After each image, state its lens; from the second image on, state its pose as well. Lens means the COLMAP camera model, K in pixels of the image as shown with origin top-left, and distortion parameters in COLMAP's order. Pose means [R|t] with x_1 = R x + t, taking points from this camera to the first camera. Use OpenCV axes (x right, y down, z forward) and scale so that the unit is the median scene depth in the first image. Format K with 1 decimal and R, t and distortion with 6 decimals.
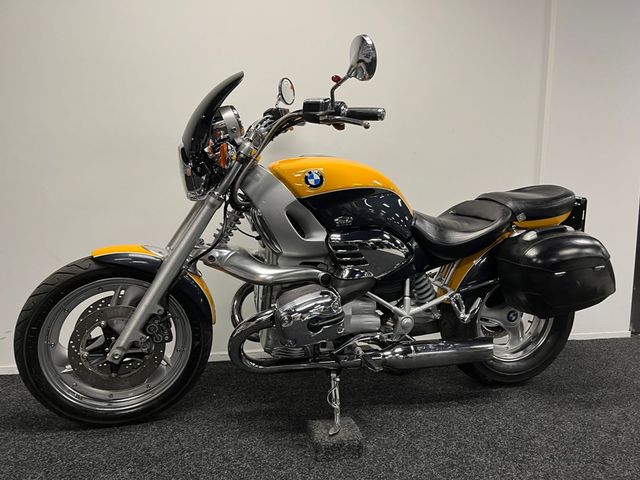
lens RADIAL K [[481.0, 0, 322.9], [0, 481.0, 238.8], [0, 0, 1]] dist [0.053989, -0.078738]
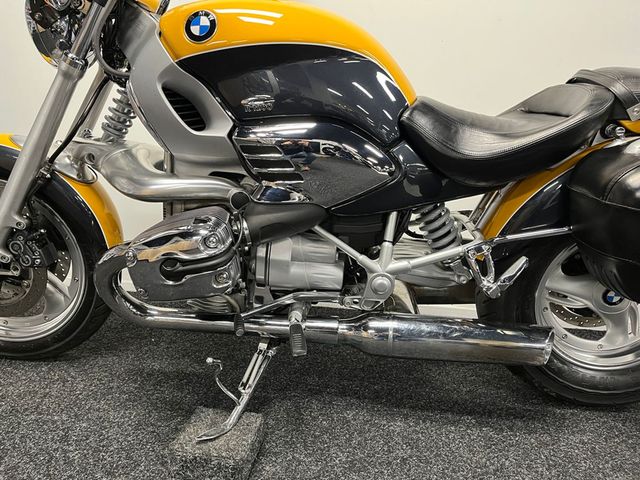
lens RADIAL K [[481.0, 0, 315.2], [0, 481.0, 235.5], [0, 0, 1]] dist [0.053989, -0.078738]
pose [[0.932953, 0.099453, -0.345989, 0.318558], [-0.053508, 0.988716, 0.139918, 0.035894], [0.356000, -0.112024, 0.927747, 0.442368]]
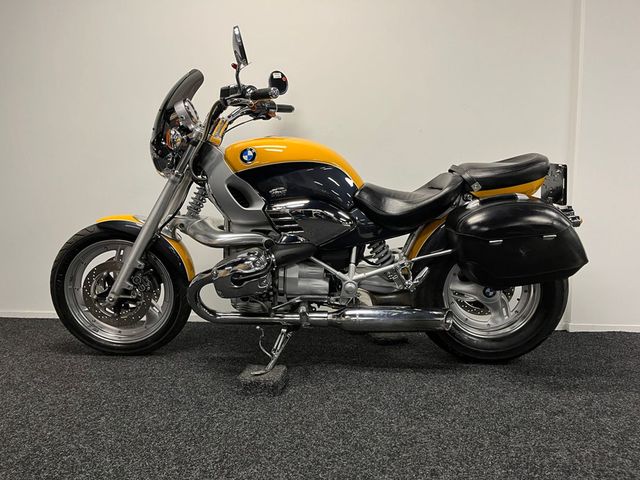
lens RADIAL K [[481.0, 0, 315.4], [0, 481.0, 242.5], [0, 0, 1]] dist [0.053989, -0.078738]
pose [[0.937059, 0.007309, -0.349094, 0.503823], [-0.004628, 0.999953, 0.008512, 0.070113], [0.349139, -0.006360, 0.937049, -0.029298]]
